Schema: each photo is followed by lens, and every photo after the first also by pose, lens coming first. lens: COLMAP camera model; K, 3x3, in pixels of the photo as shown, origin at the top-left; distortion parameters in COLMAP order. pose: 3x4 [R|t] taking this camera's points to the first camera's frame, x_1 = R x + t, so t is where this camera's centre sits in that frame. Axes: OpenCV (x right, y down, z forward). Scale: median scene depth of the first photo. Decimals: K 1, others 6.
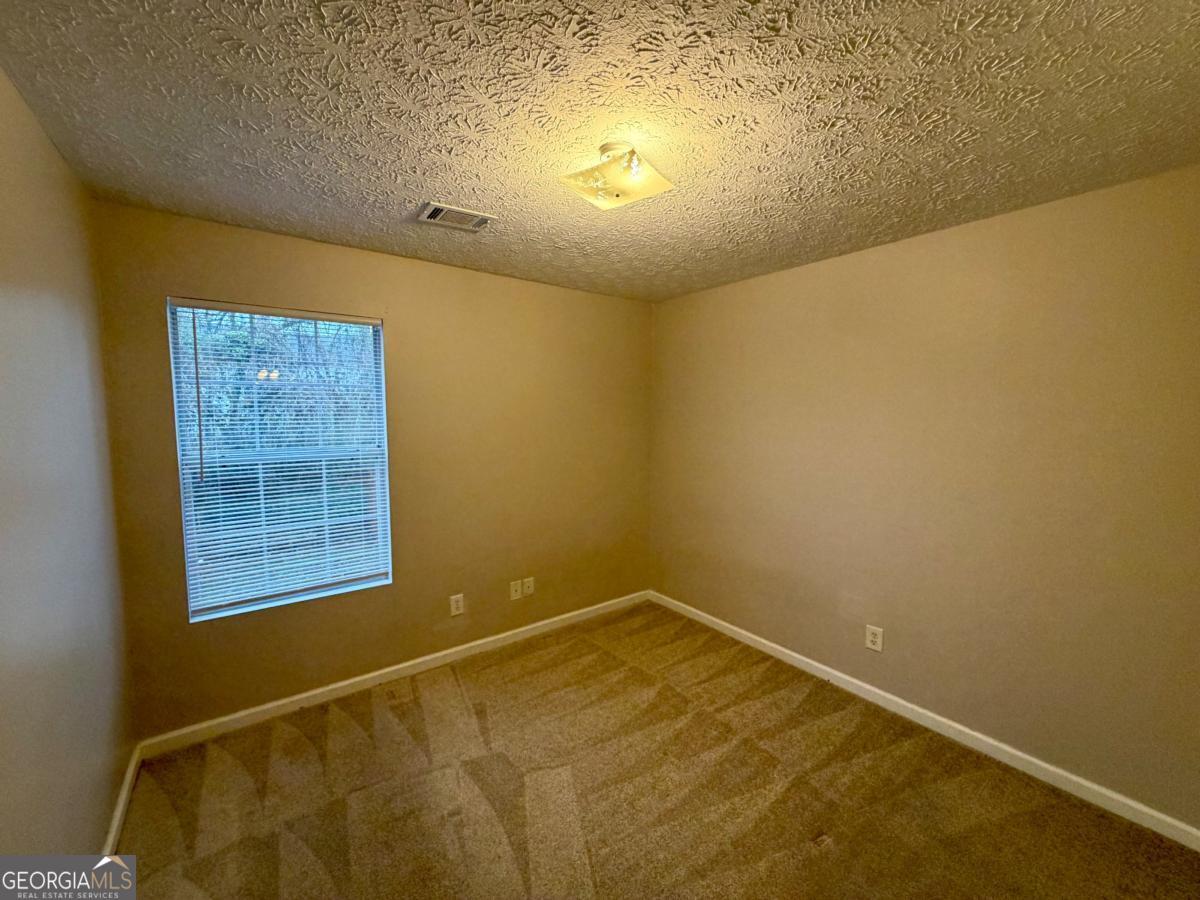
lens RADIAL K [[478.8, 0, 597.5], [0, 478.8, 449.7], [0, 0, 1]] dist [0.001593, 0.000349]
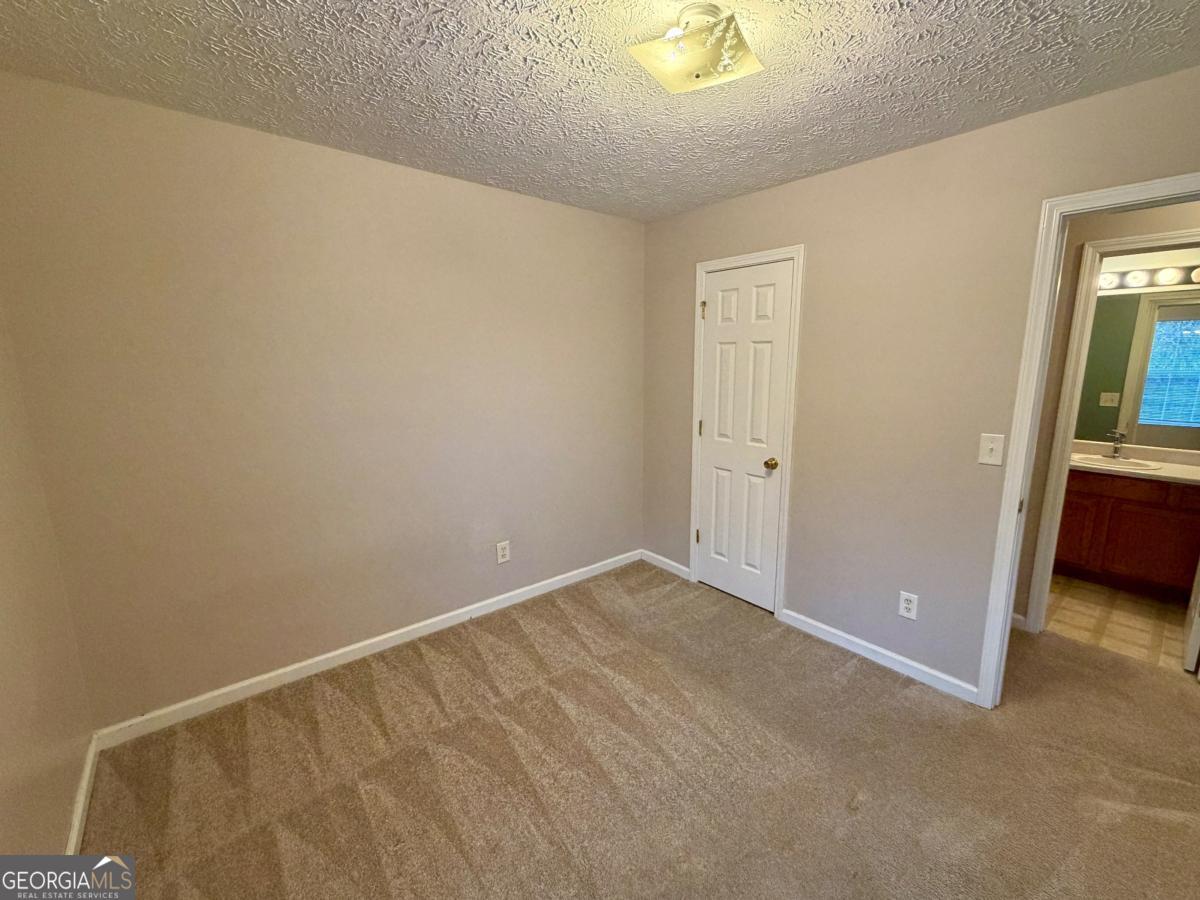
lens RADIAL K [[516.0, 0, 600.0], [0, 516.0, 450.0], [0, 0, 1]] dist [0.000846, 0.000137]
pose [[-0.040682, -0.180414, 0.982749, -0.576598], [0.099671, 0.977925, 0.183654, -0.041047], [-0.994188, 0.105423, -0.021802, 0.768854]]
